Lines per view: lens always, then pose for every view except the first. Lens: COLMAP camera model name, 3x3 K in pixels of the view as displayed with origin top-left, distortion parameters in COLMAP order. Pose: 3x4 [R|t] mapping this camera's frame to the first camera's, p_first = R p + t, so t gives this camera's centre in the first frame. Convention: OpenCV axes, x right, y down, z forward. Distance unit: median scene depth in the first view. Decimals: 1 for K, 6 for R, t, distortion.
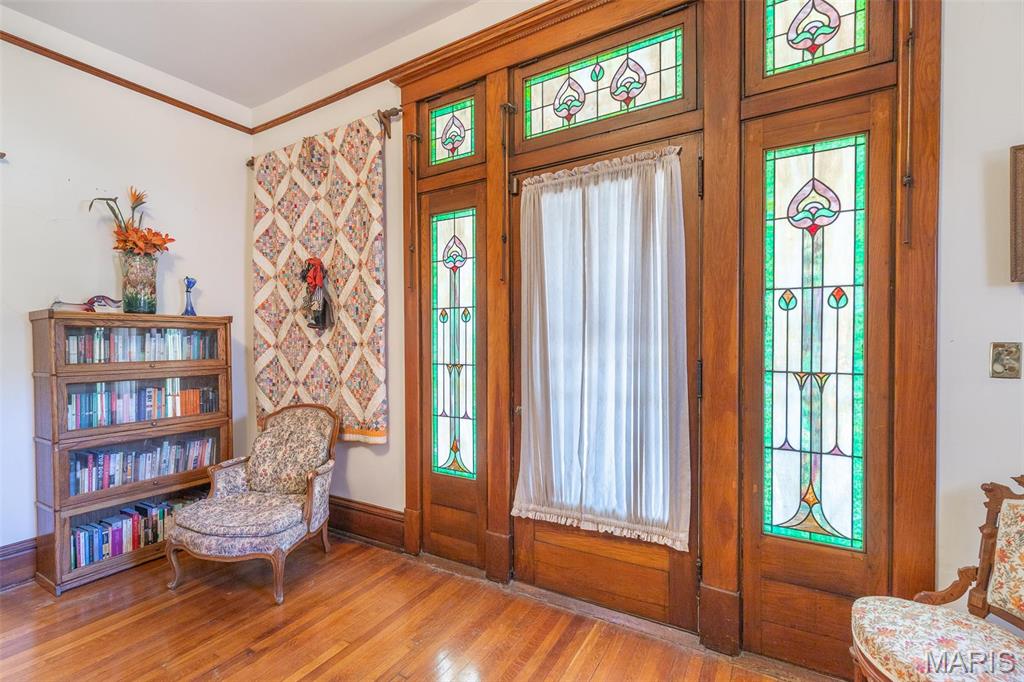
lens RADIAL K [[466.3, 0, 508.1], [0, 466.3, 346.0], [0, 0, 1]] dist [0.007058, -0.001484]
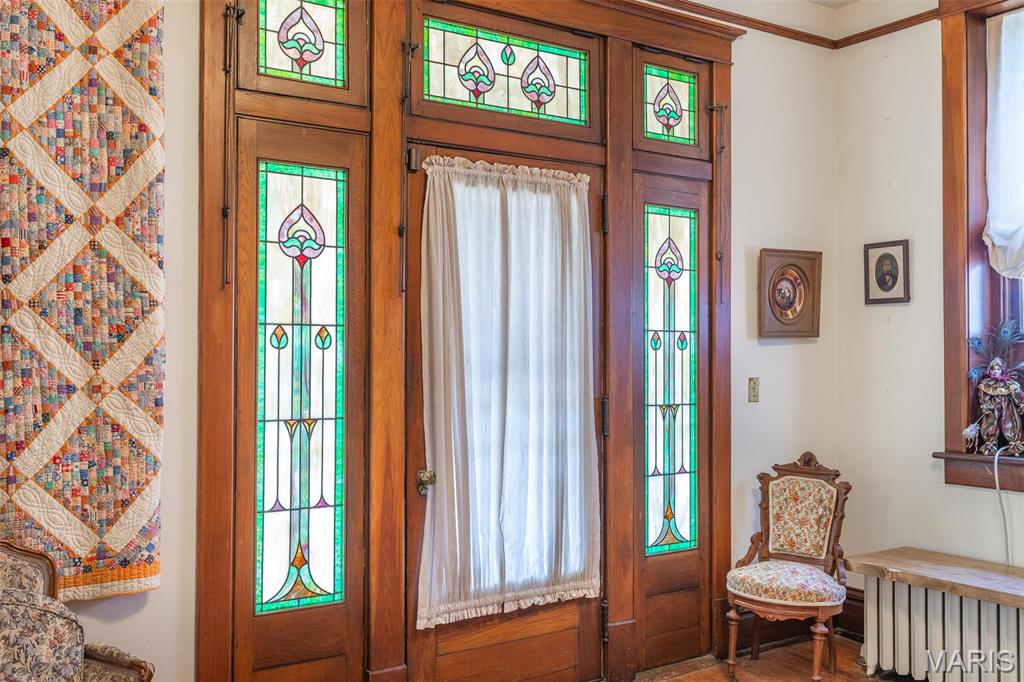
lens RADIAL K [[984.3, 0, 509.9], [0, 984.3, 341.1], [0, 0, 1]] dist [-0.013264, 0.000000]
pose [[0.412590, 0.021447, 0.910664, -1.309136], [0.006679, 0.999625, -0.026568, -0.028947], [-0.910892, 0.017044, 0.412292, 0.269870]]
